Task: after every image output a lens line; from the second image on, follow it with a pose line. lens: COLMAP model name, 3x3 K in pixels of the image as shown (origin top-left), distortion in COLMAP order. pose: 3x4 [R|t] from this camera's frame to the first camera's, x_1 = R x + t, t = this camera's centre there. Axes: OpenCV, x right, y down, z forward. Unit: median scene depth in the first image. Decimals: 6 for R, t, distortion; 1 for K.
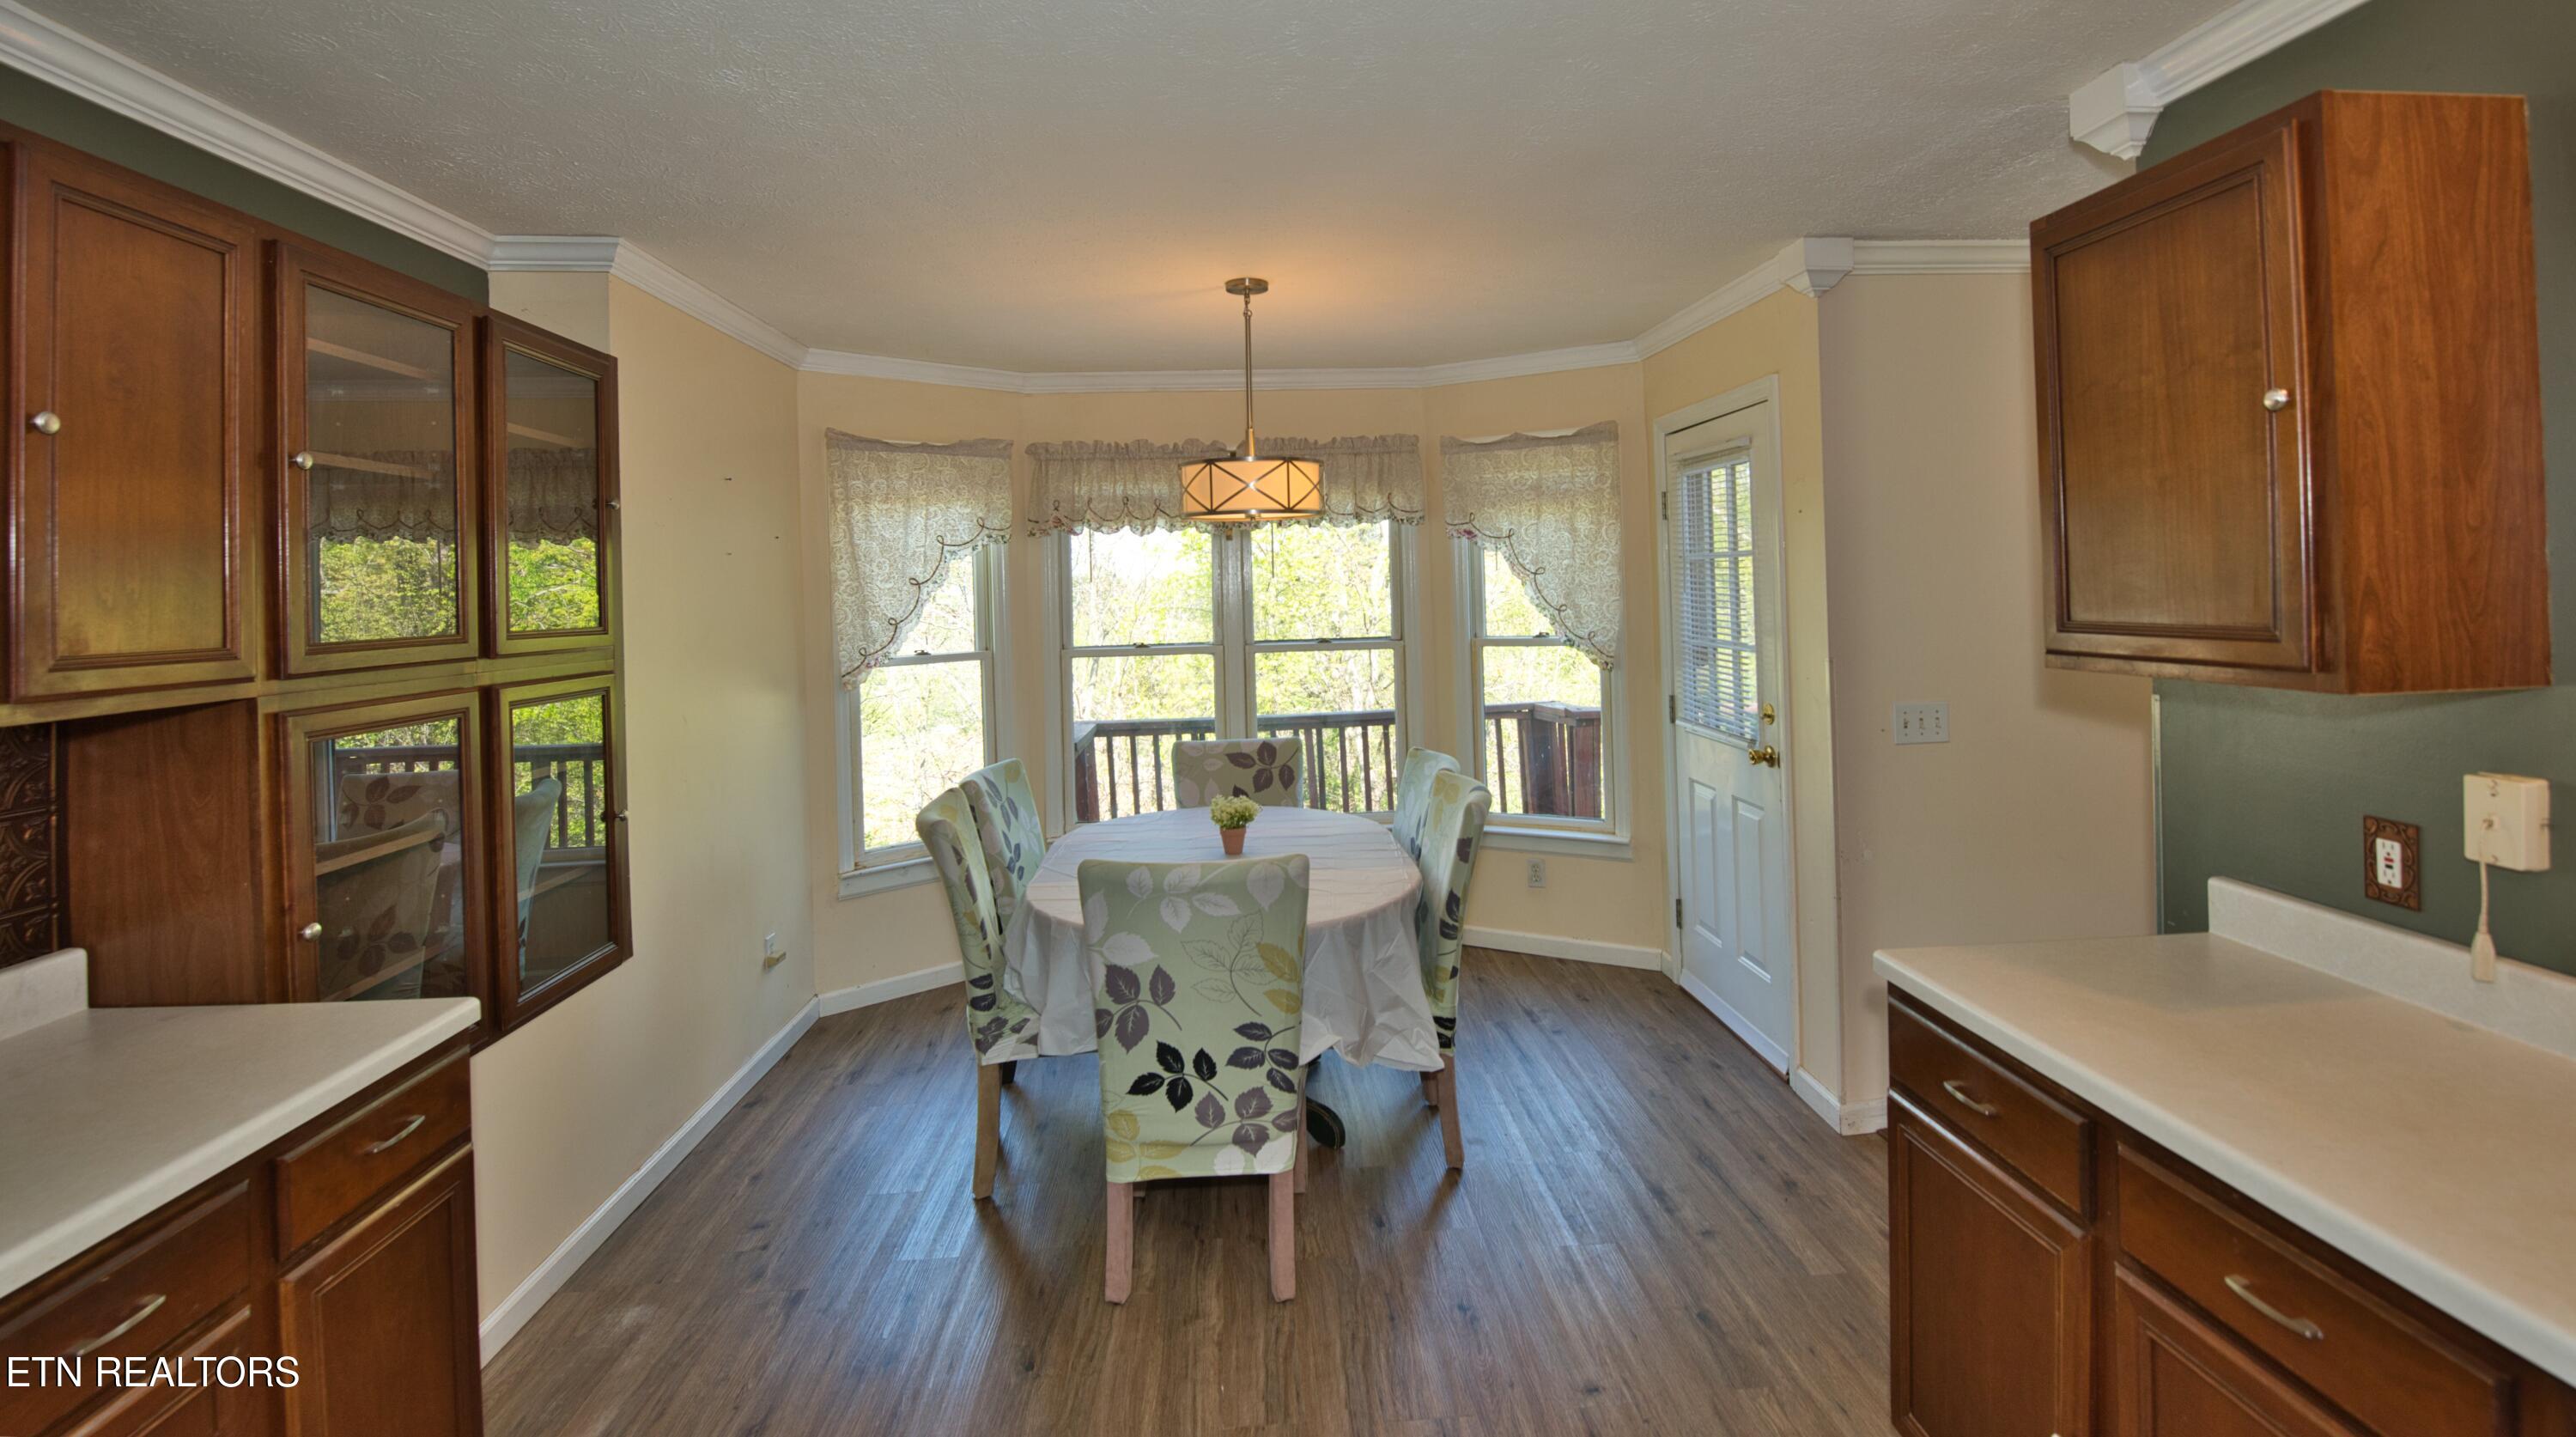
lens RADIAL K [[1157.6, 0, 1325.3], [0, 1157.6, 577.4], [0, 0, 1]] dist [-0.003782, -0.005639]
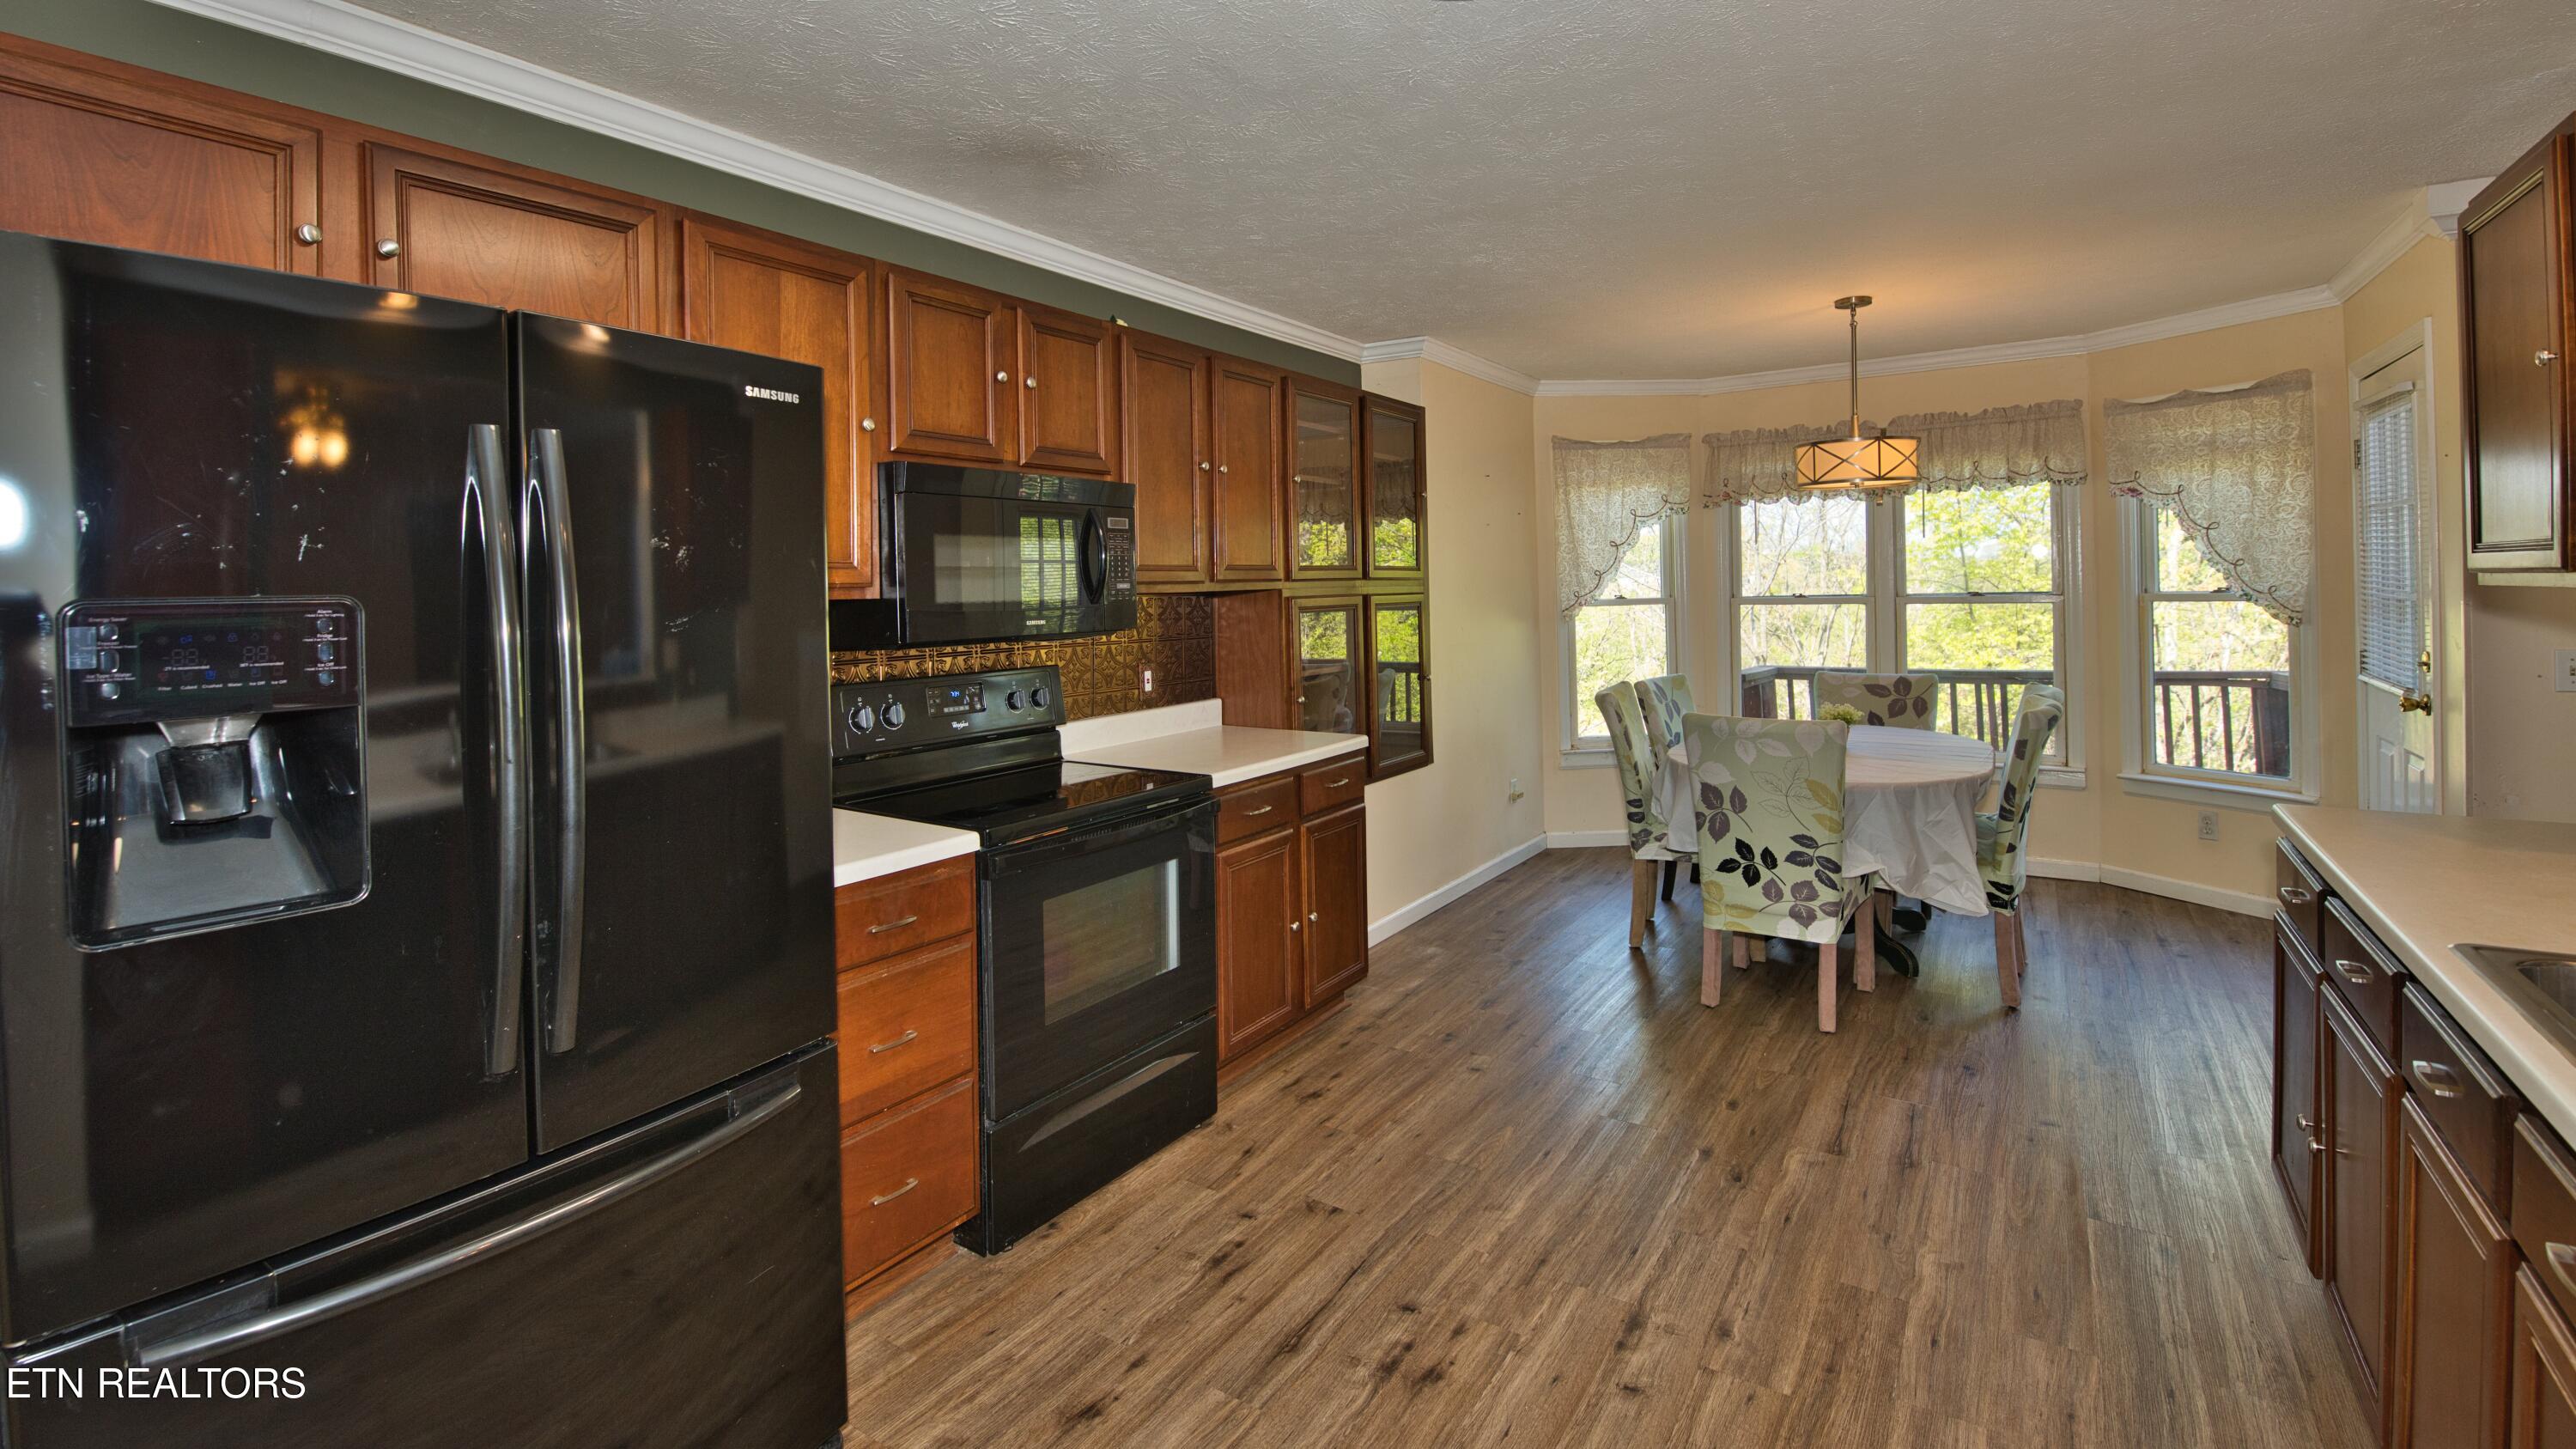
lens RADIAL K [[1120.0, 0, 1274.5], [0, 1120.0, 592.5], [0, 0, 1]] dist [-0.016385, -0.003475]
pose [[0.775494, 0.013562, -0.631210, 0.224089], [0.005711, 0.999578, 0.028494, 0.028583], [0.631329, -0.025702, 0.775089, -0.367838]]
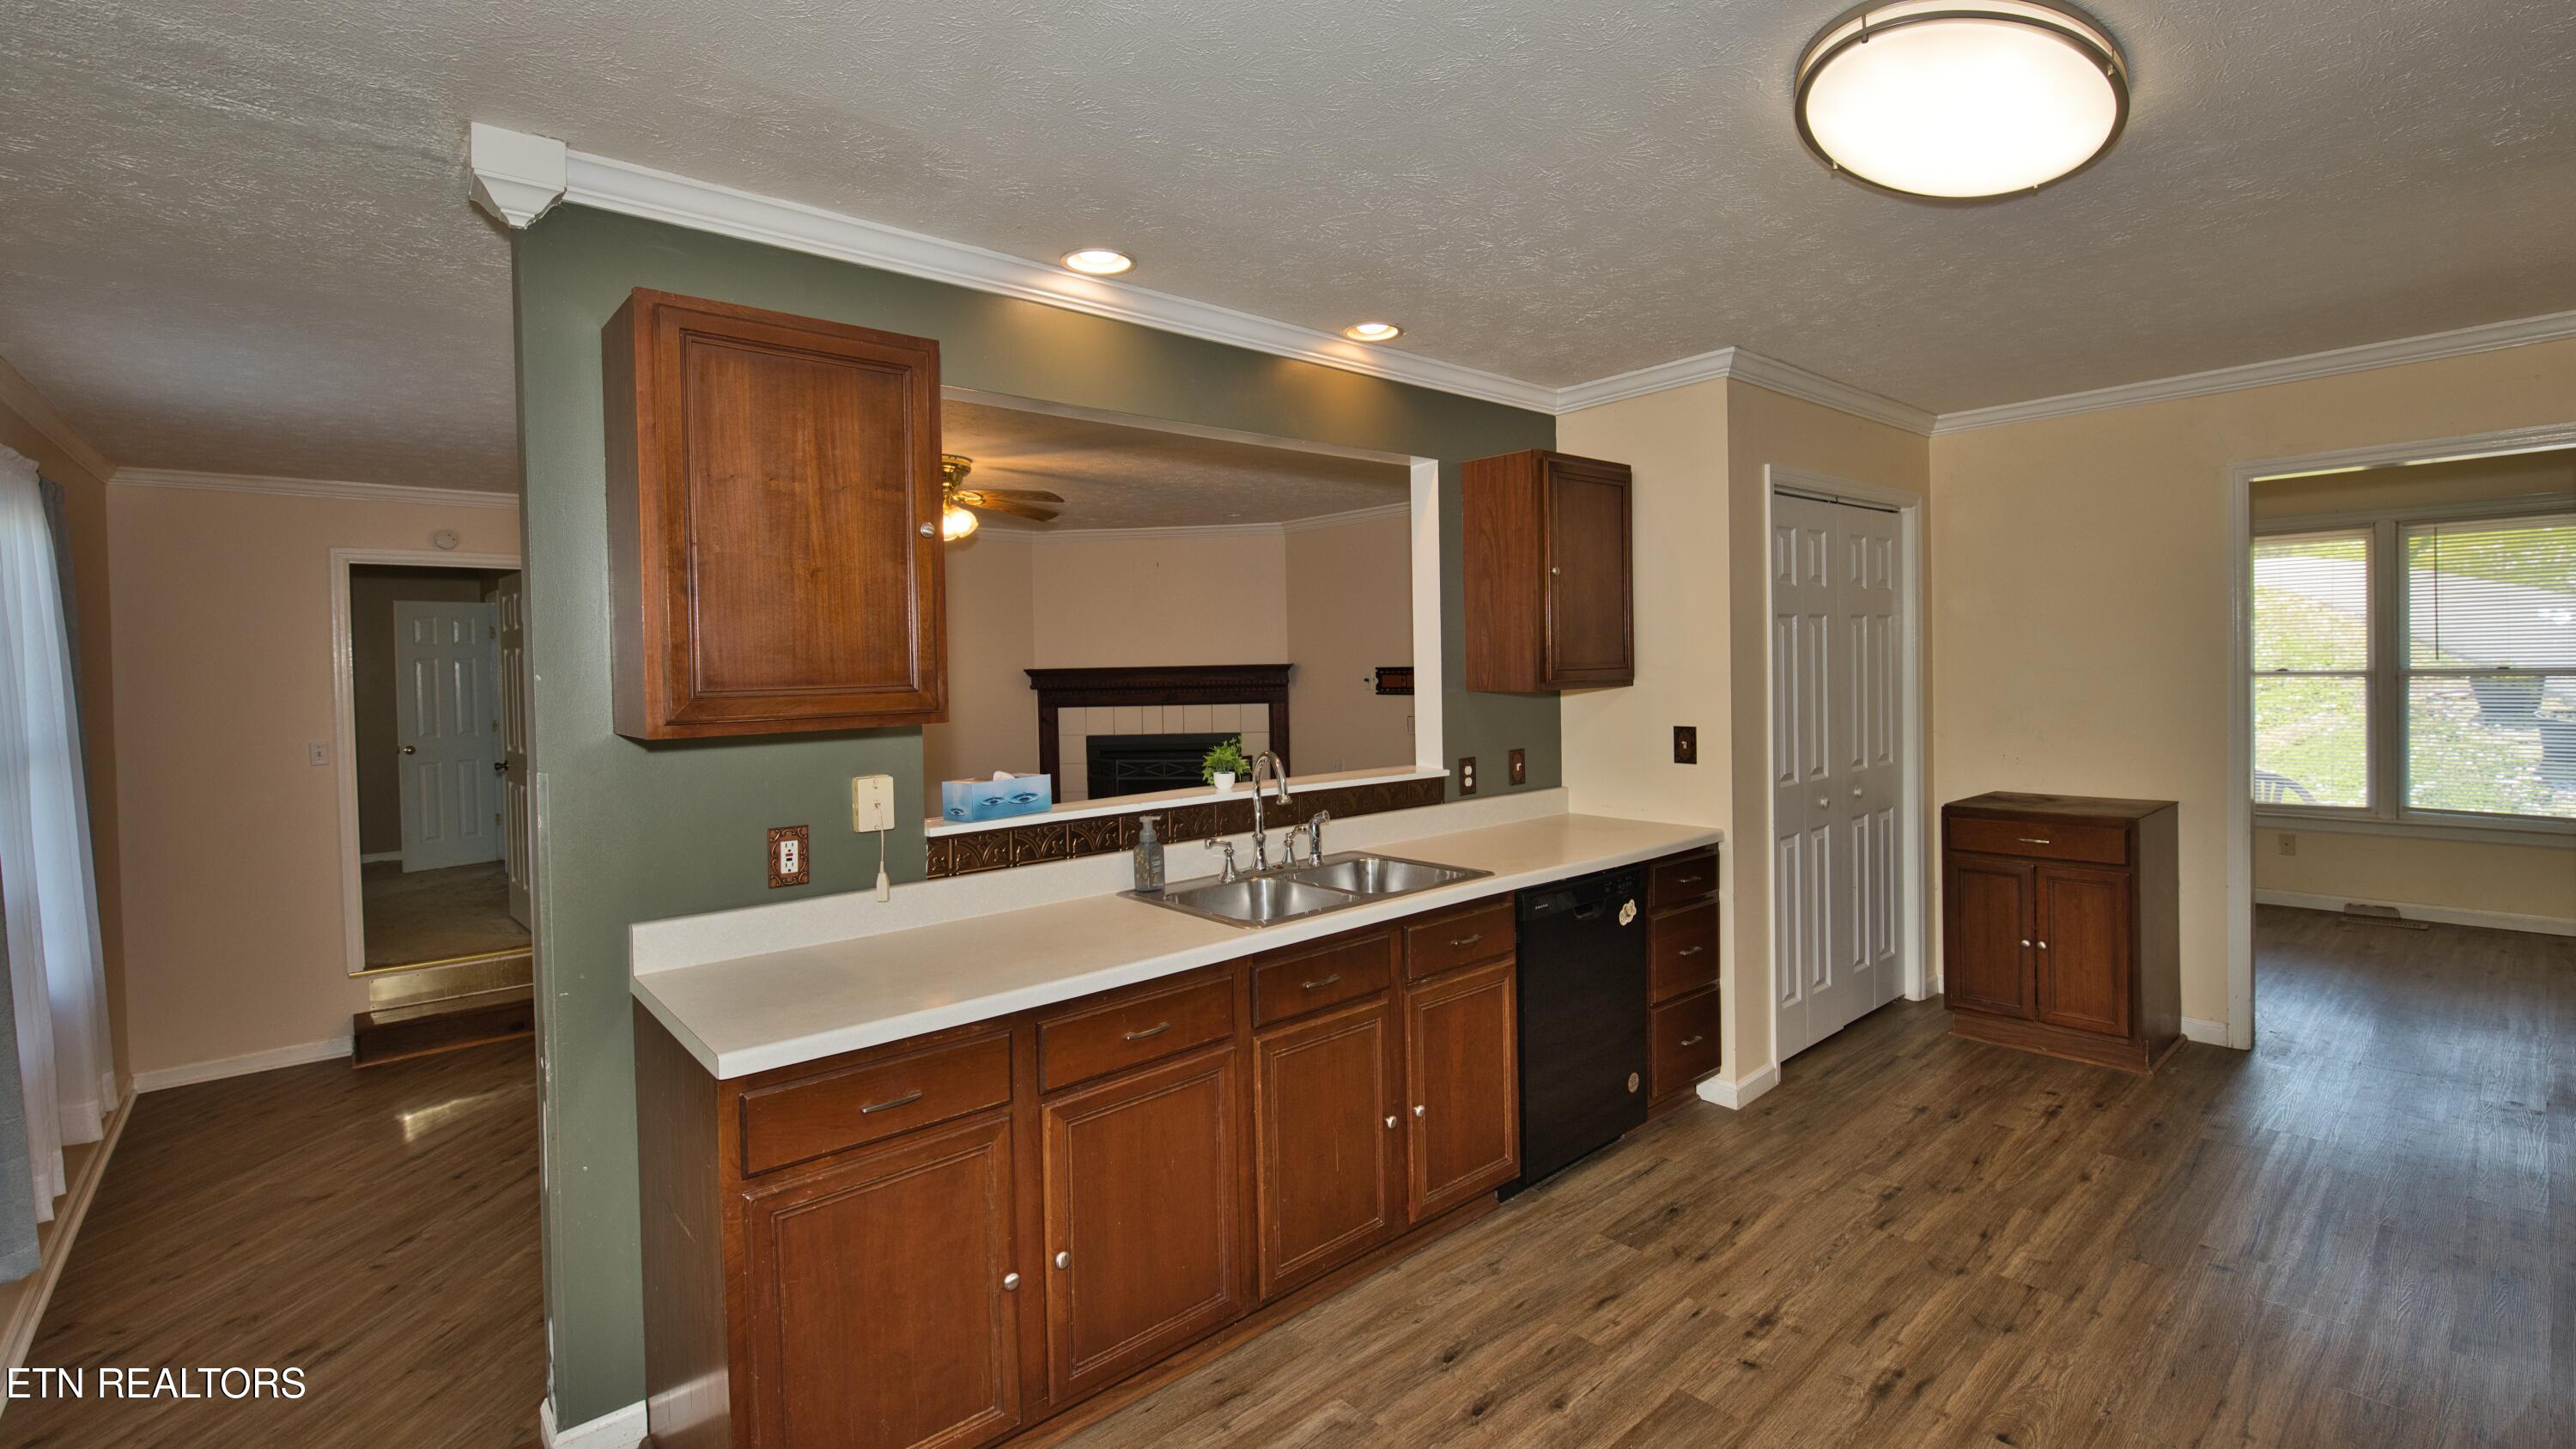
lens RADIAL K [[1120.0, 0, 1276.6], [0, 1120.0, 652.1], [0, 0, 1]] dist [-0.016385, -0.003475]
pose [[-0.586939, 0.037520, 0.808761, -0.284555], [0.026592, 0.999280, -0.027059, 0.025890], [-0.809194, 0.005625, -0.587514, 0.691568]]
